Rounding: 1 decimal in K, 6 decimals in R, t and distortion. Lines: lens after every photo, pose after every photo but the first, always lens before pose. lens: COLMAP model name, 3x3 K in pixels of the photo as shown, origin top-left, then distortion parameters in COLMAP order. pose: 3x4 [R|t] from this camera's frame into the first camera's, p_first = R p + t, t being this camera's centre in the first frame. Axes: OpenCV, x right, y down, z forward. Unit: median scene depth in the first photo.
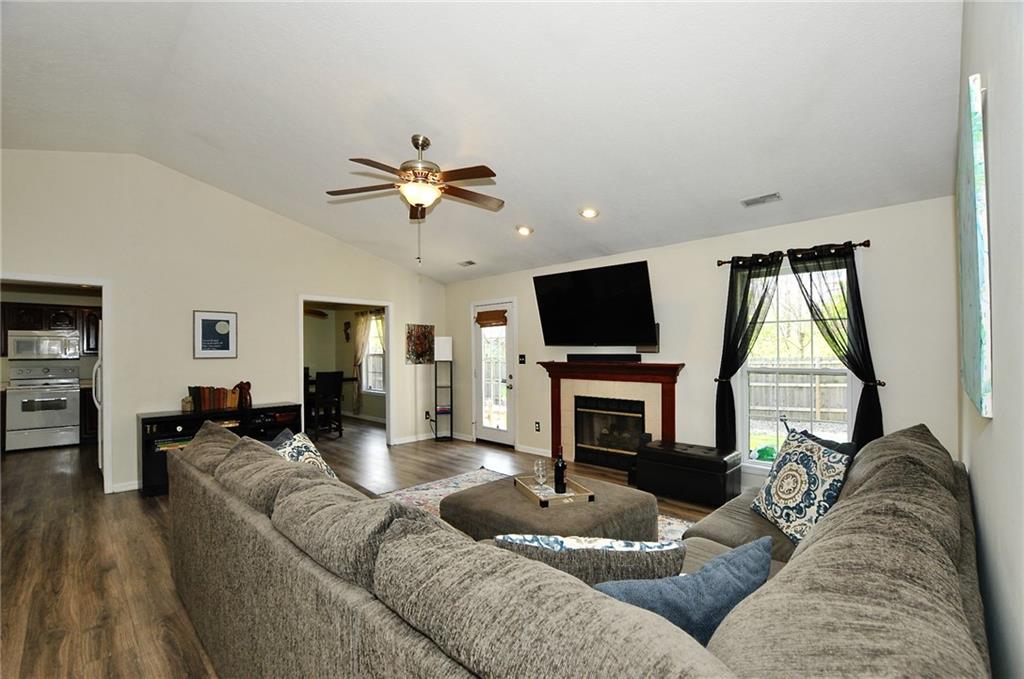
lens RADIAL K [[448.8, 0, 516.0], [0, 448.8, 347.0], [0, 0, 1]] dist [-0.046787, 0.009859]
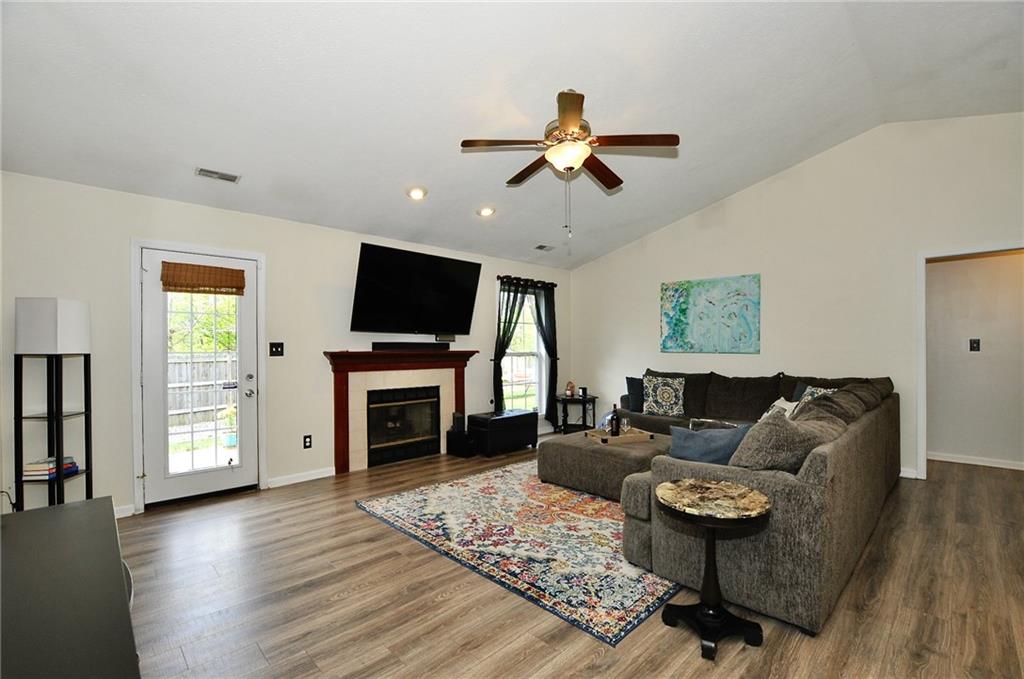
lens RADIAL K [[448.8, 0, 516.0], [0, 448.8, 347.0], [0, 0, 1]] dist [-0.046787, 0.009859]
pose [[0.031472, 0.009750, 0.999457, -0.708238], [-0.003513, 0.999947, -0.009644, 0.031932], [-0.999498, -0.003207, 0.031505, 0.685376]]
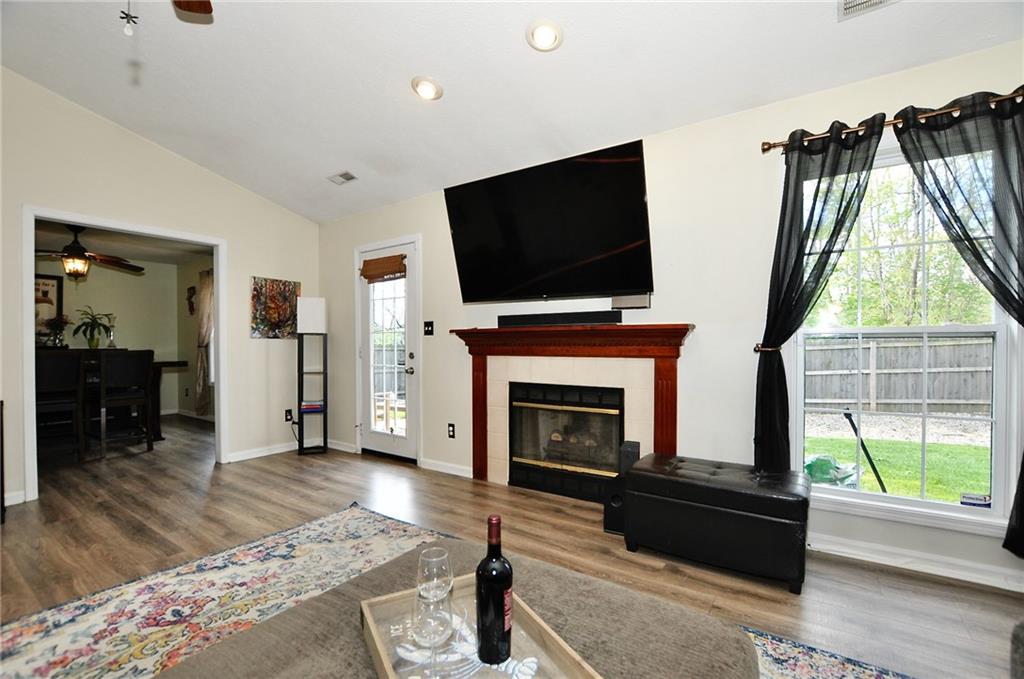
lens RADIAL K [[448.8, 0, 516.0], [0, 448.8, 347.0], [0, 0, 1]] dist [-0.046787, 0.009859]
pose [[0.985570, 0.004880, 0.169196, 0.032105], [-0.007046, 0.999901, 0.012207, 0.050592], [-0.169120, -0.013223, 0.985507, 0.367767]]
